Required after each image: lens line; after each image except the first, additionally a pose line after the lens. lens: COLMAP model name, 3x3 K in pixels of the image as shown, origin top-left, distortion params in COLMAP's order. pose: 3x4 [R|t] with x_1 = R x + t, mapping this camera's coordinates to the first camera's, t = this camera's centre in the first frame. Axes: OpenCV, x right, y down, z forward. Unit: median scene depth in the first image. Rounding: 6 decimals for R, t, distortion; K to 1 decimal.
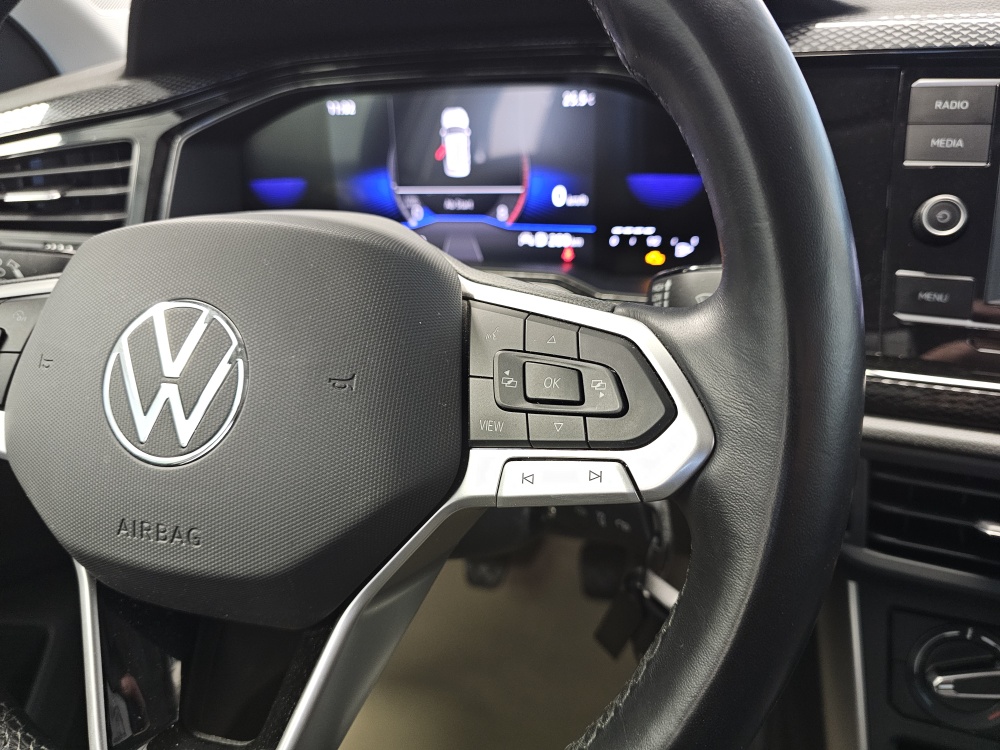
lens RADIAL K [[670.0, 0, 500.0], [0, 670.0, 375.0], [0, 0, 1]] dist [0.006692, -0.034987]
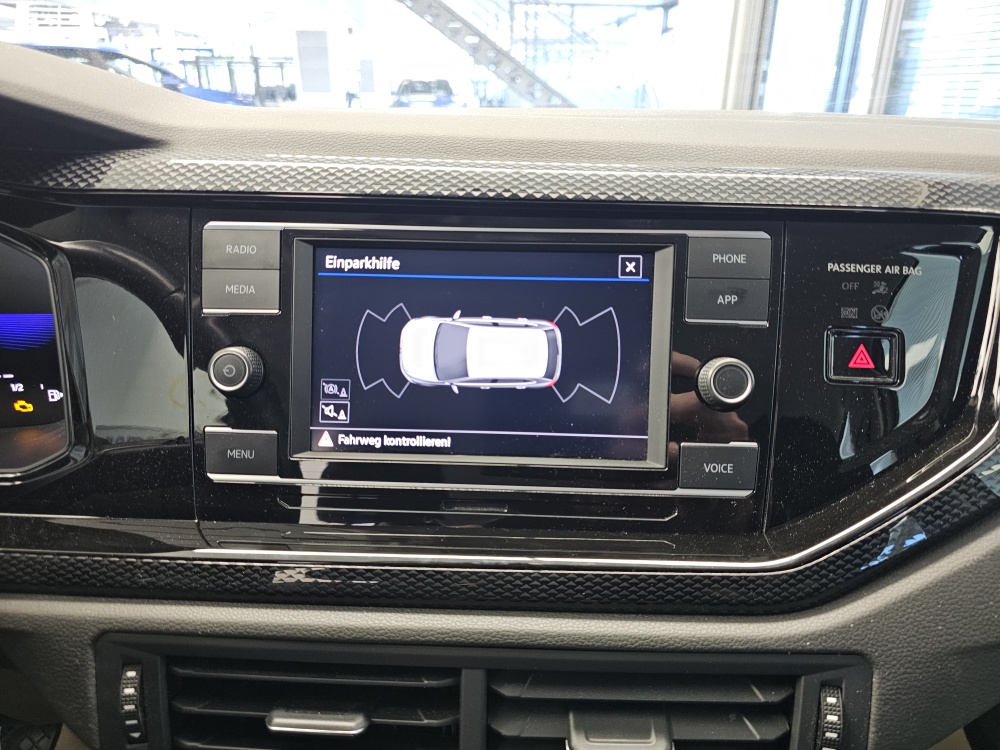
lens RADIAL K [[677.1, 0, 489.1], [0, 677.1, 370.2], [0, 0, 1]] dist [0.021240, -0.041443]
pose [[0.931077, -0.069027, 0.358233, 0.631001], [0.105034, 0.991080, -0.082024, -0.117486], [-0.349376, 0.113997, 0.930022, 0.000295]]
